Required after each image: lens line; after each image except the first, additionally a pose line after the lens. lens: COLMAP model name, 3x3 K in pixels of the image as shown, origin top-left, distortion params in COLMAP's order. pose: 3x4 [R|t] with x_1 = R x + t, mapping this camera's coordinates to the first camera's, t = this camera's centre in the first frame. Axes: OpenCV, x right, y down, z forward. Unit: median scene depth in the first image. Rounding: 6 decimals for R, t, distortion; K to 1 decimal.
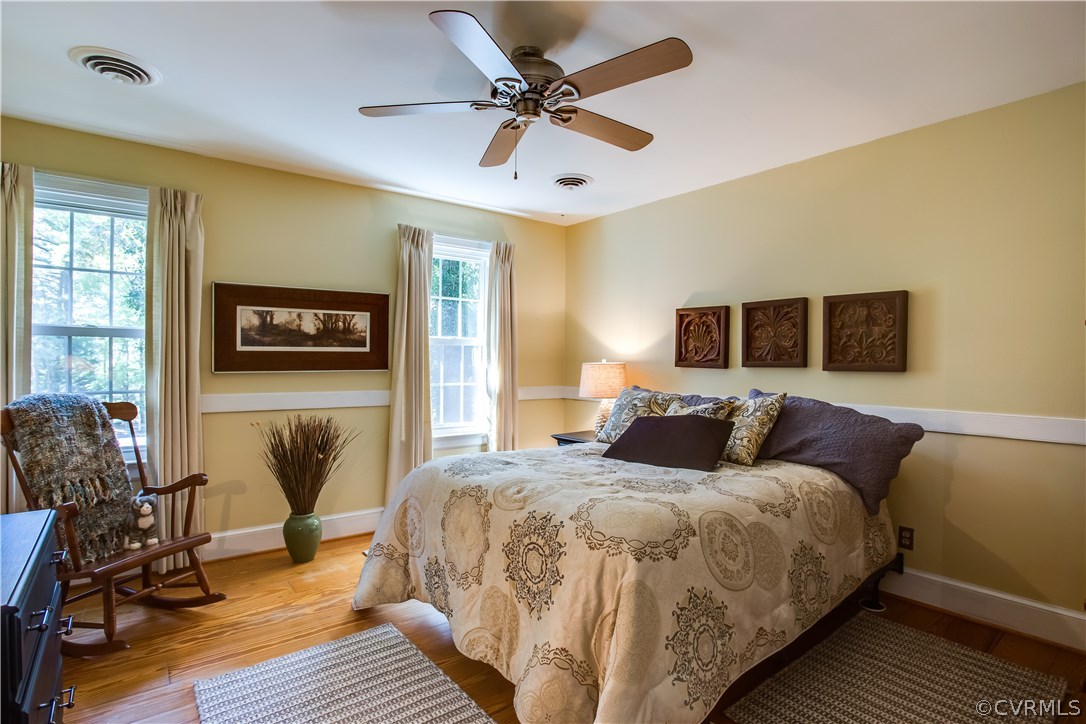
lens RADIAL K [[551.2, 0, 548.9], [0, 551.2, 357.8], [0, 0, 1]] dist [-0.047337, 0.000553]
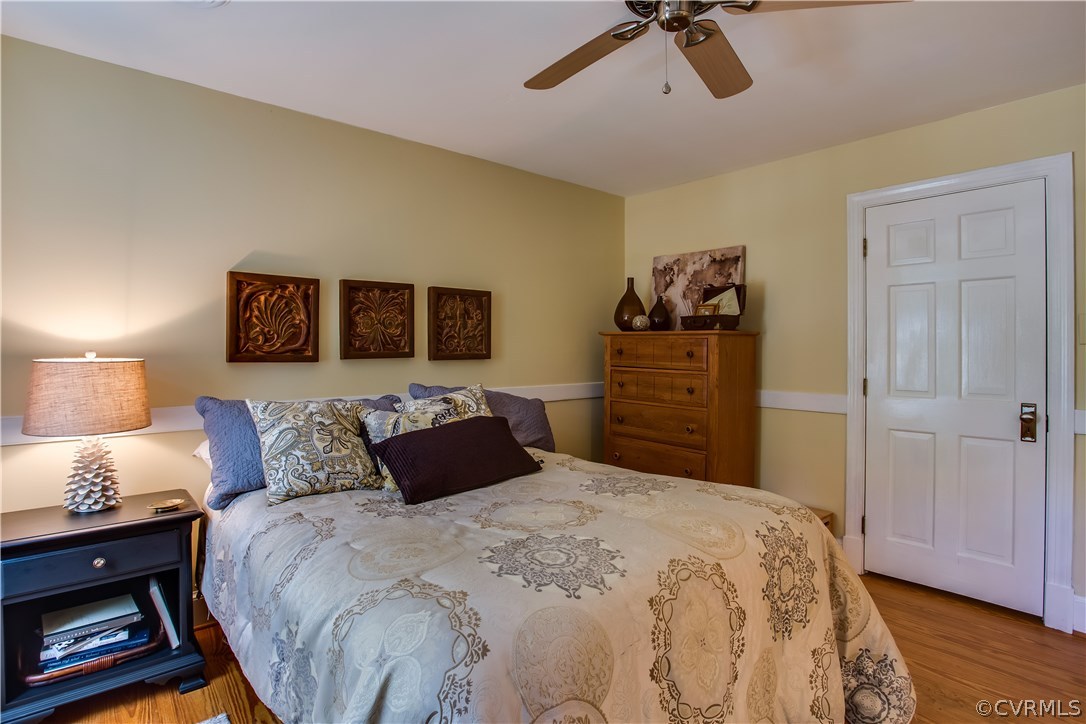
lens RADIAL K [[551.2, 0, 548.8], [0, 551.2, 359.9], [0, 0, 1]] dist [-0.047337, 0.000553]
pose [[-0.050817, -0.020045, 0.998507, -0.503008], [0.004363, 0.999785, 0.020293, 0.003047], [-0.998698, 0.005388, -0.050719, 0.829434]]
